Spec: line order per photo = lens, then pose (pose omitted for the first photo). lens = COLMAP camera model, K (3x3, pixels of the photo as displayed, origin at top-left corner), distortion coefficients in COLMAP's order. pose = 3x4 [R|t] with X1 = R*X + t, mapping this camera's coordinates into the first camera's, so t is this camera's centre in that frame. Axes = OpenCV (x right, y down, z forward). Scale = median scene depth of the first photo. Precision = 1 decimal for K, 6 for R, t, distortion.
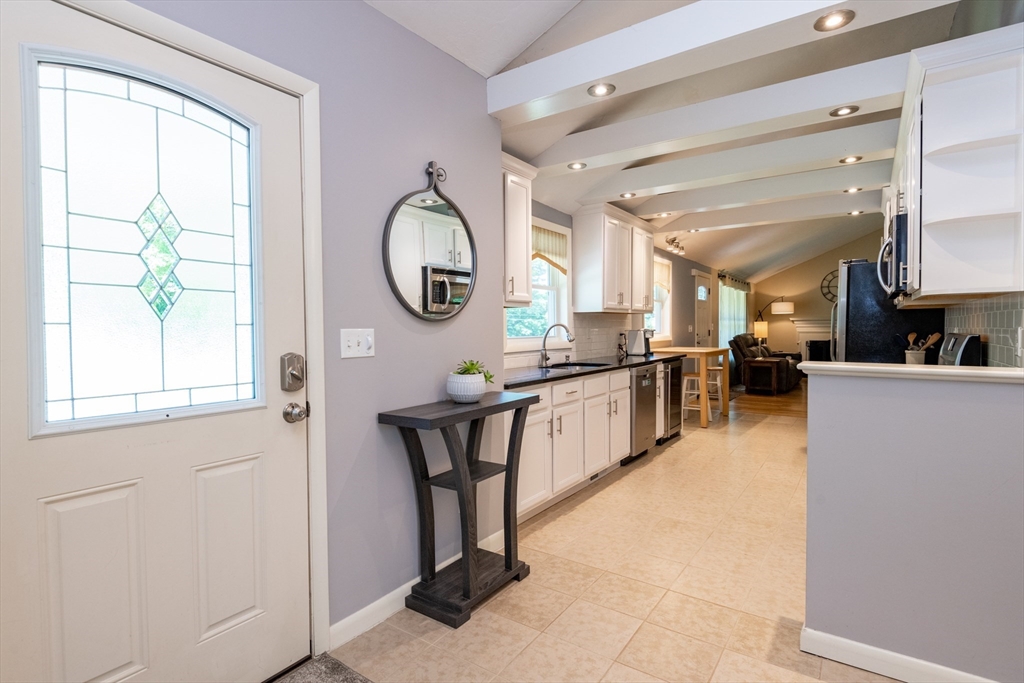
lens RADIAL K [[505.6, 0, 501.1], [0, 505.6, 344.4], [0, 0, 1]] dist [-0.003578, -0.001721]
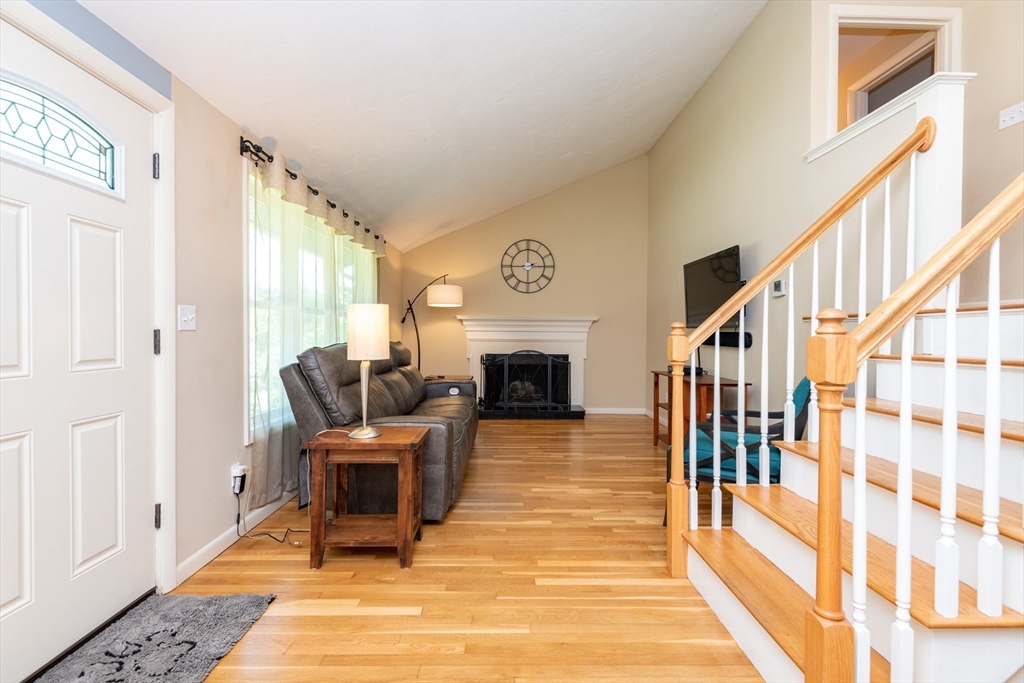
lens RADIAL K [[483.4, 0, 511.5], [0, 483.4, 339.0], [0, 0, 1]] dist [0.000036, 0.000002]
pose [[0.807991, 0.007618, 0.589146, 0.302213], [0.003608, 0.999834, -0.017876, -0.014635], [-0.589184, 0.016569, 0.807829, 0.525663]]
